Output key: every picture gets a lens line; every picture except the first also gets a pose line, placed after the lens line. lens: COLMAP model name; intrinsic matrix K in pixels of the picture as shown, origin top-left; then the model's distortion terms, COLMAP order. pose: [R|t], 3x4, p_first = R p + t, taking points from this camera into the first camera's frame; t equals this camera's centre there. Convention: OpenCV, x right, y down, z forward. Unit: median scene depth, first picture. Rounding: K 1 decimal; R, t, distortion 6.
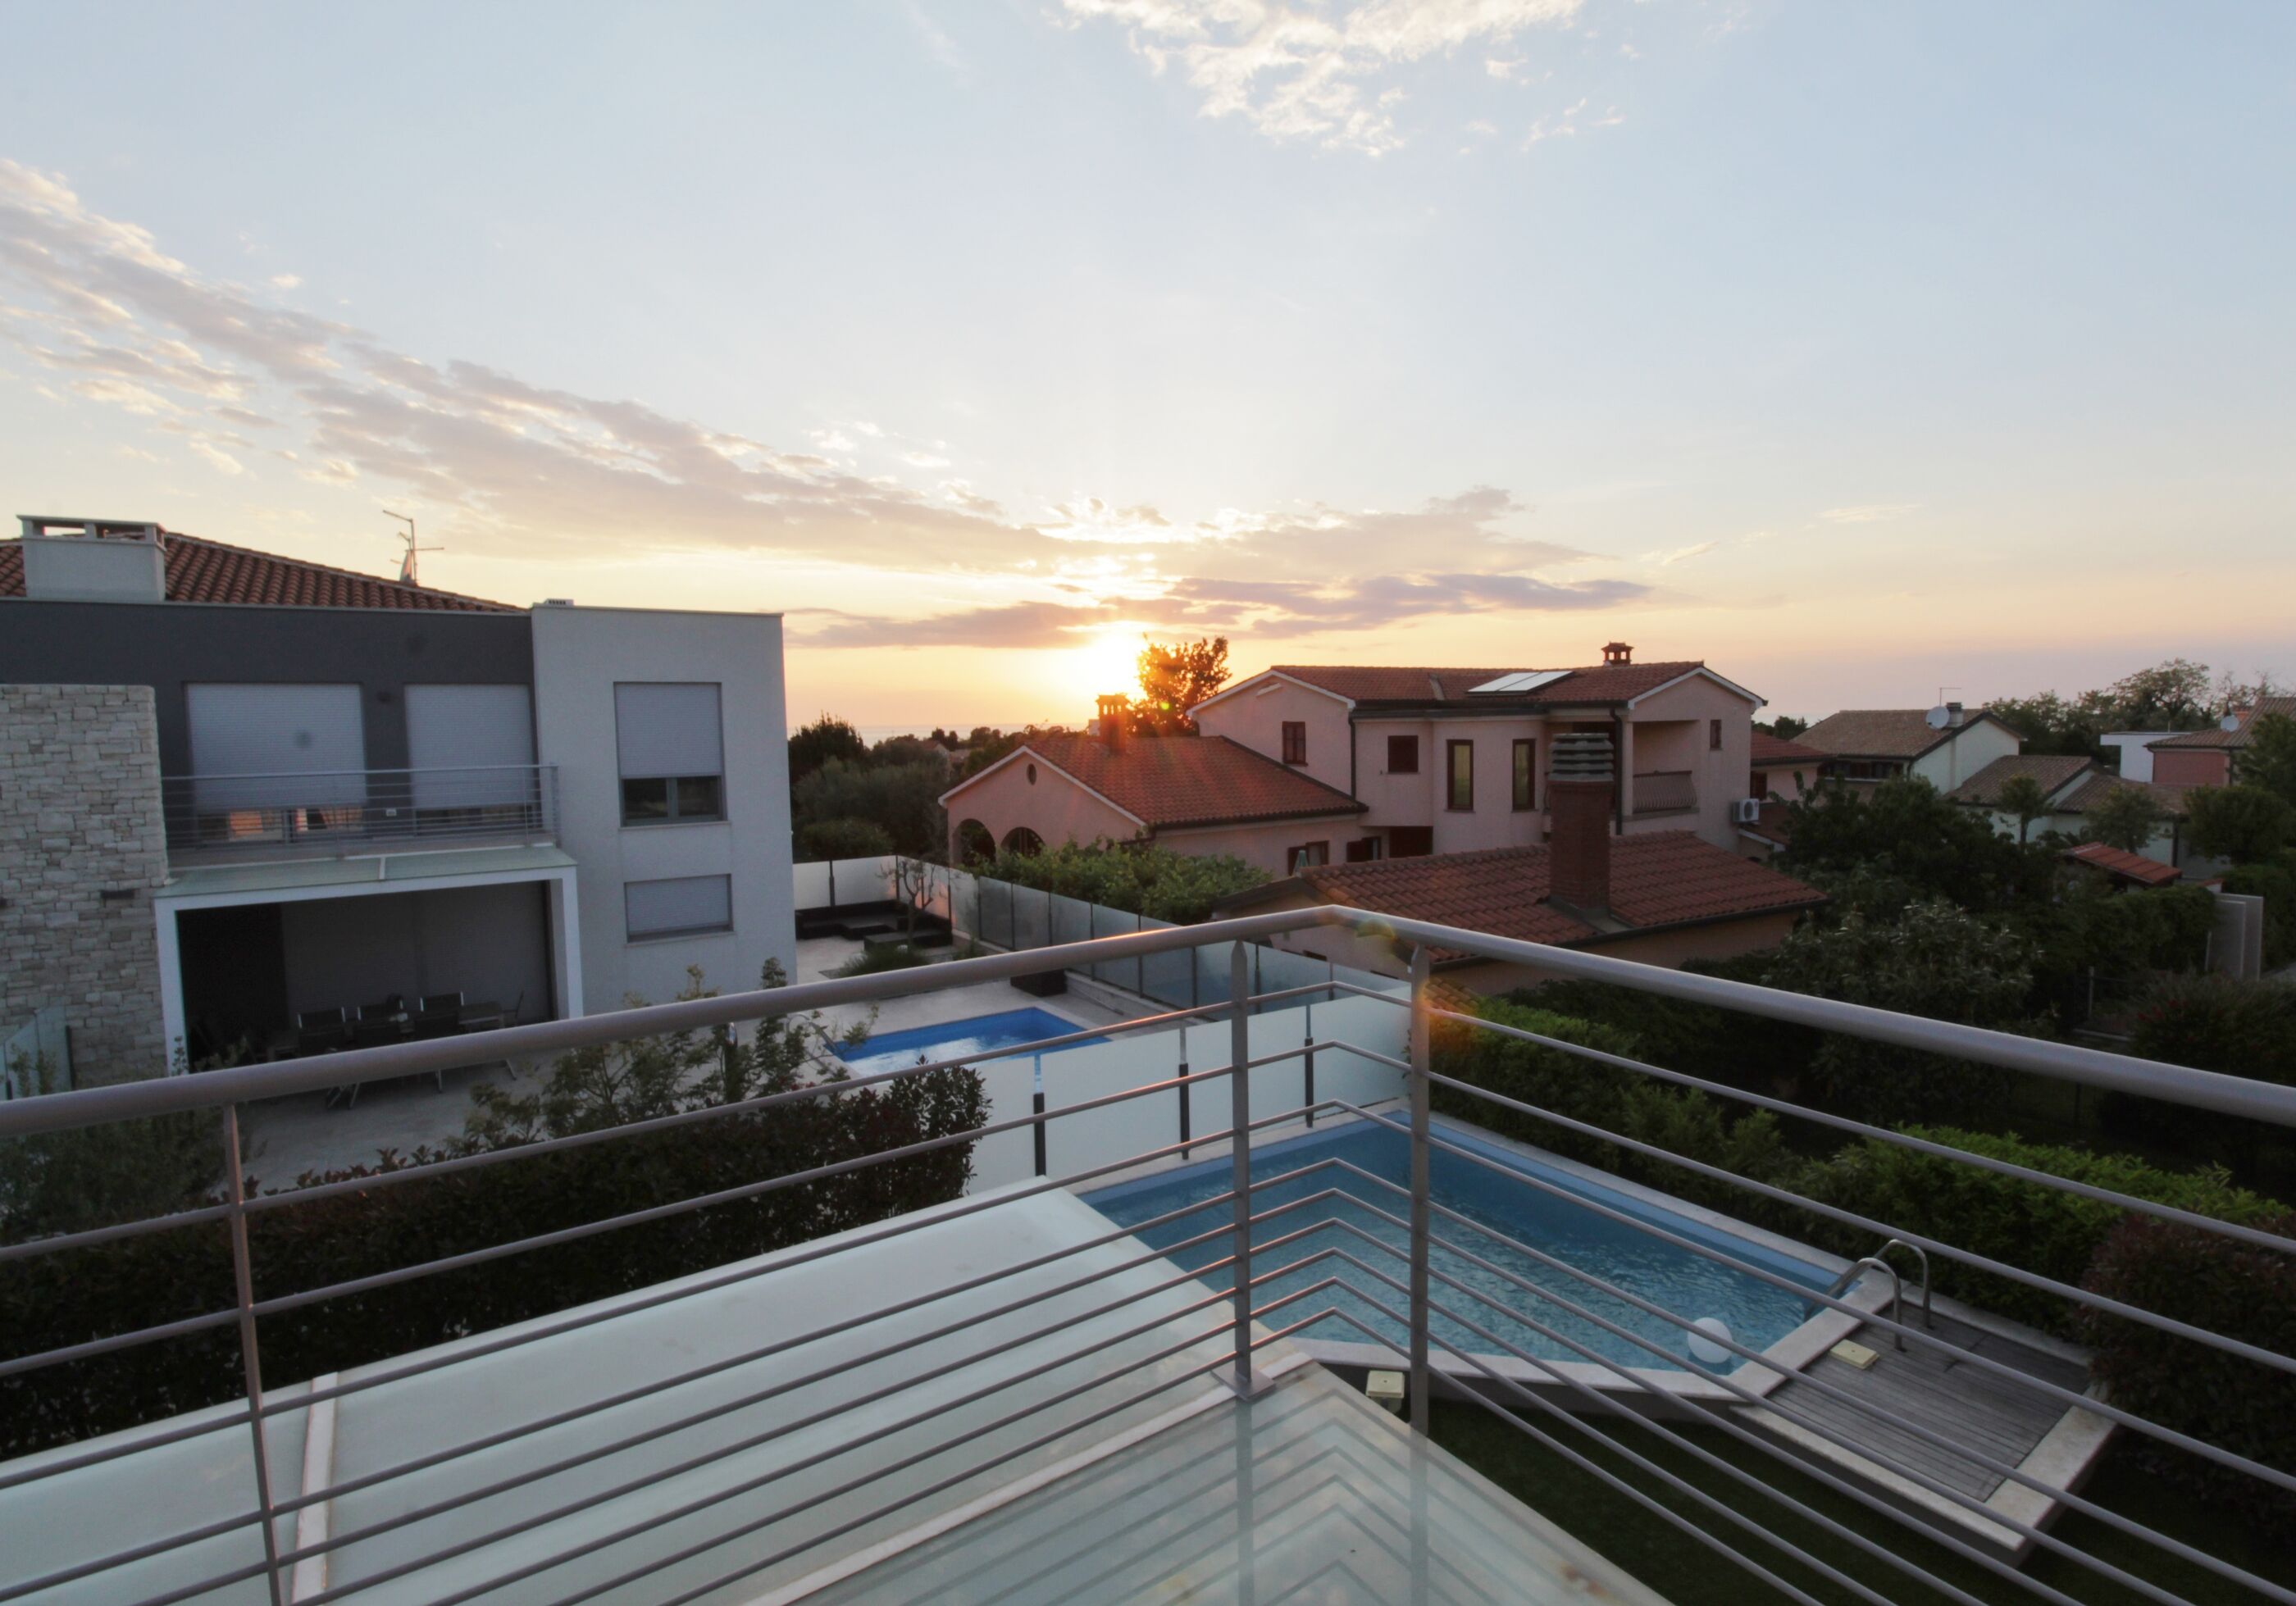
lens RADIAL K [[1213.4, 0, 1148.0], [0, 1213.4, 803.0], [0, 0, 1]] dist [0.000988, 0.000071]
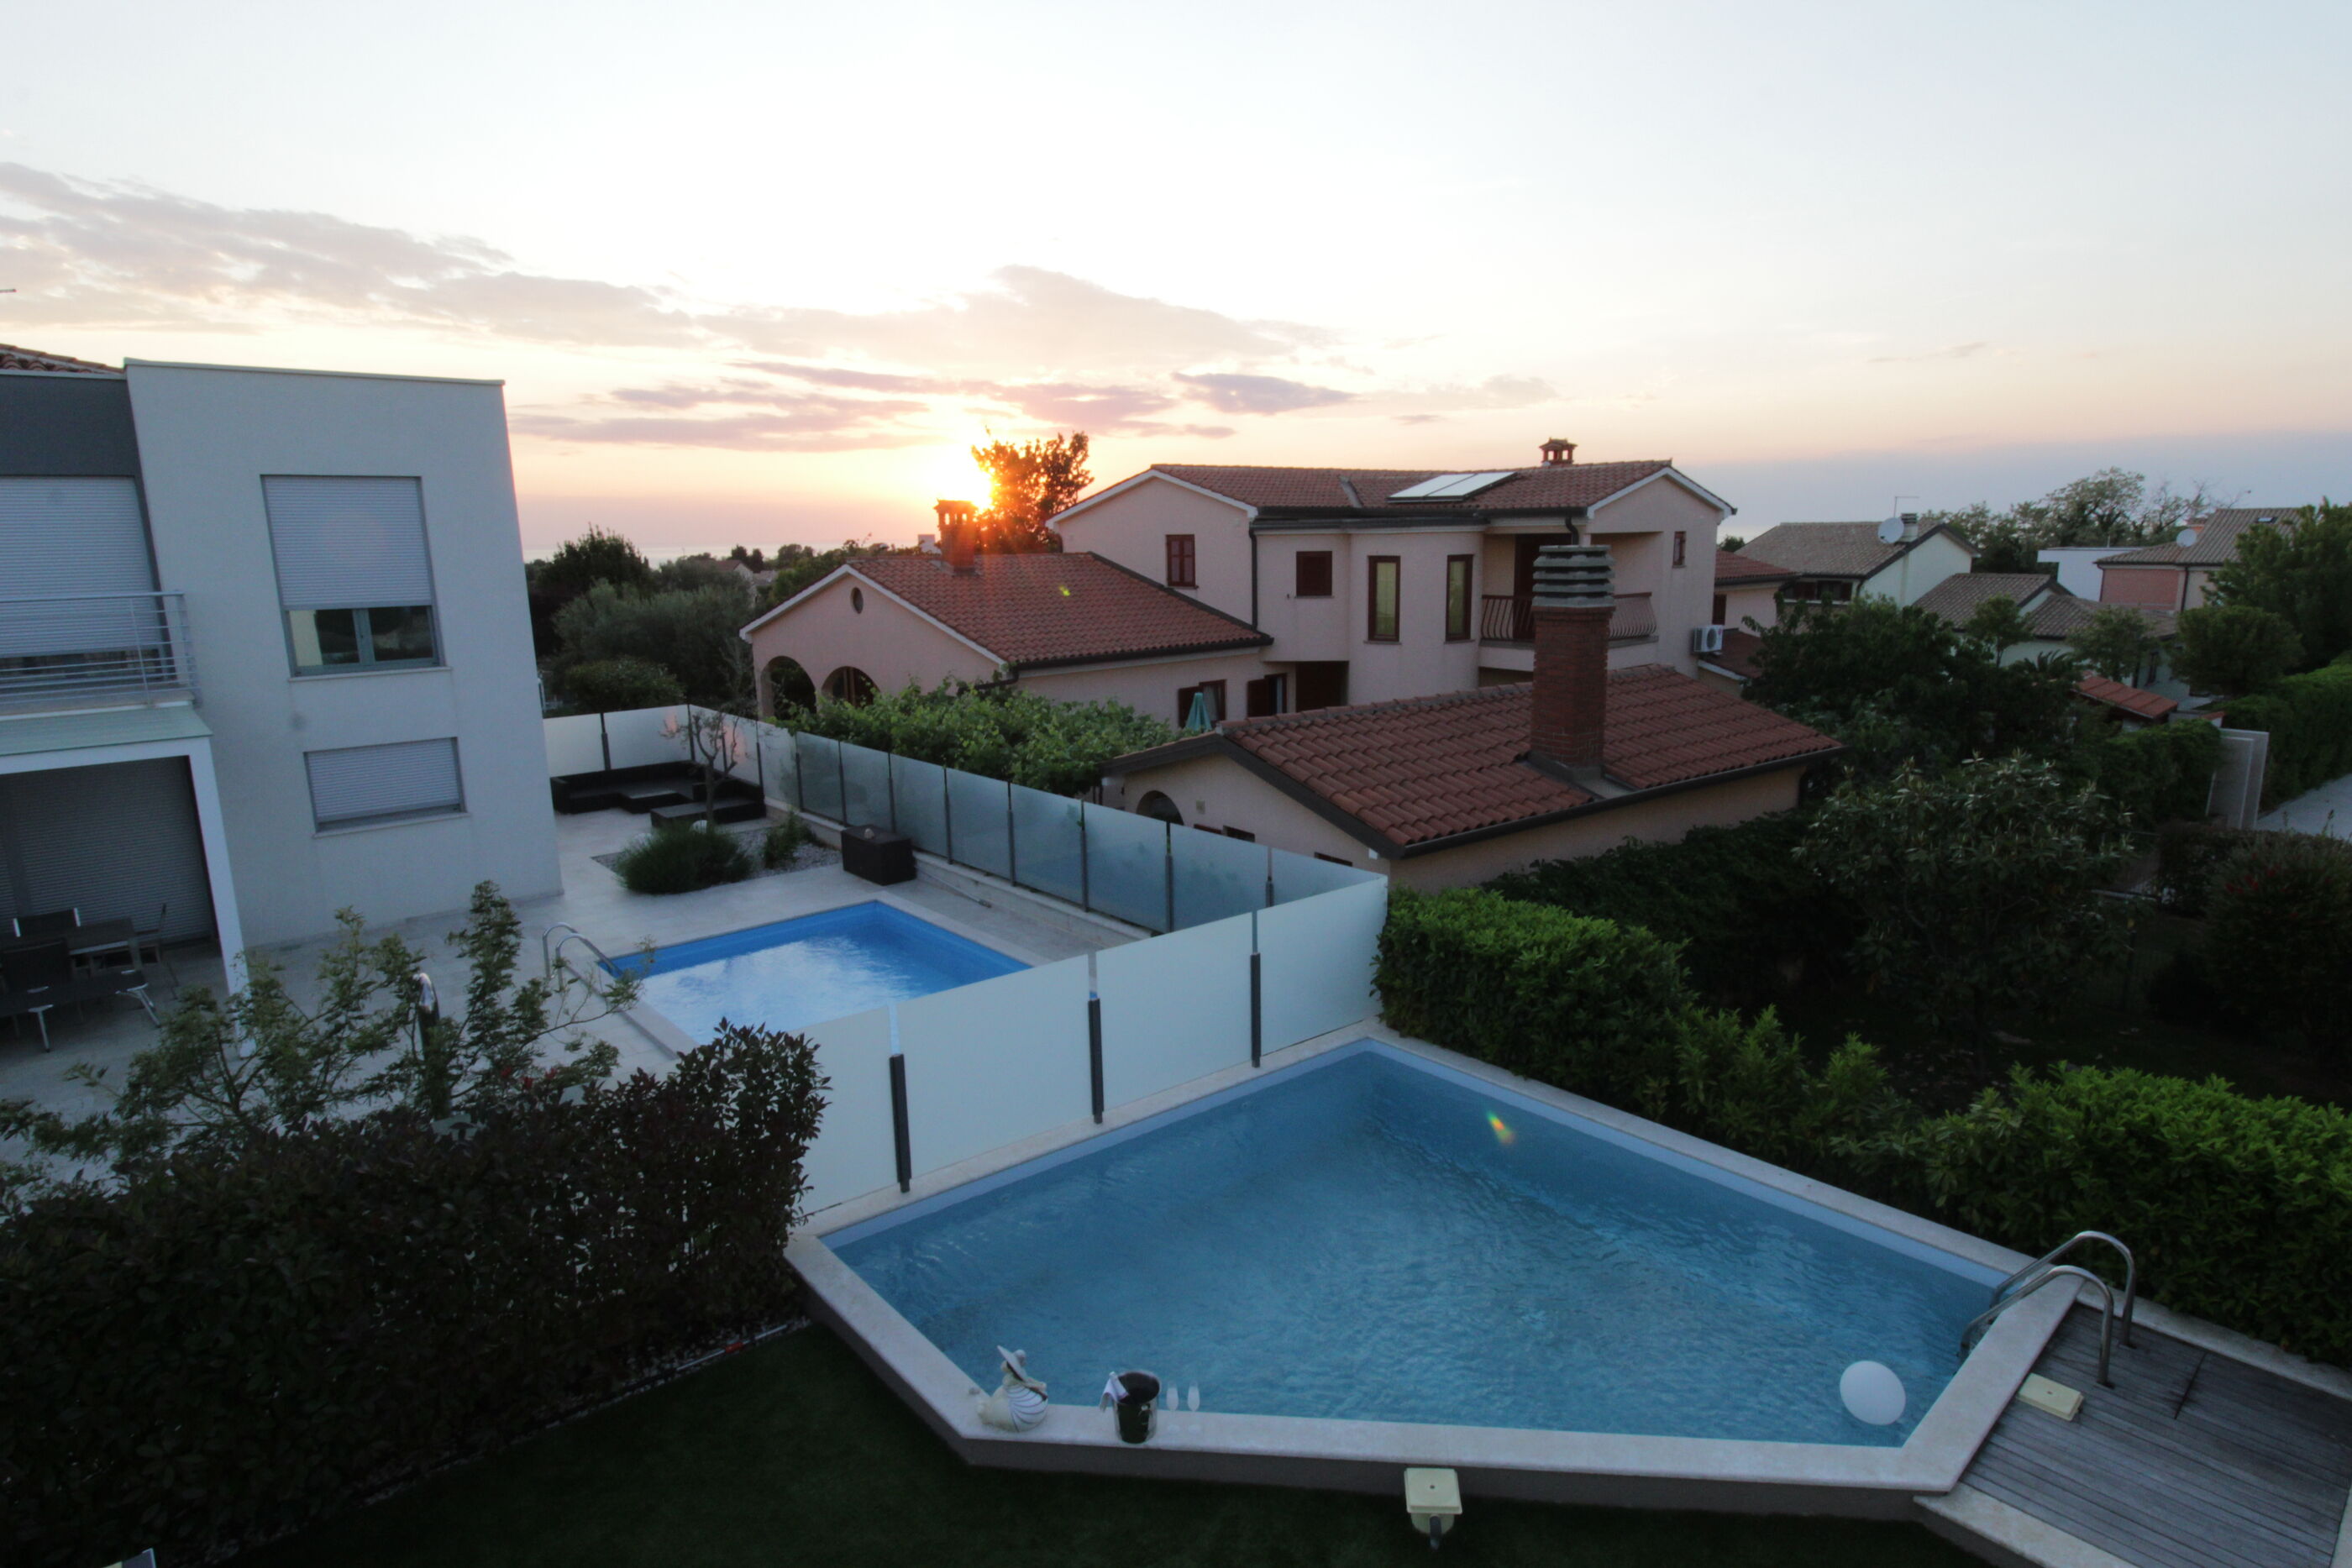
lens RADIAL K [[1336.7, 0, 1173.7], [0, 1336.7, 818.8], [0, 0, 1]] dist [0.000622, -0.002285]
pose [[0.990565, -0.027560, 0.134246, -0.015329], [0.008580, 0.990121, 0.139956, -0.003702], [-0.136777, -0.137484, 0.981015, 0.114295]]
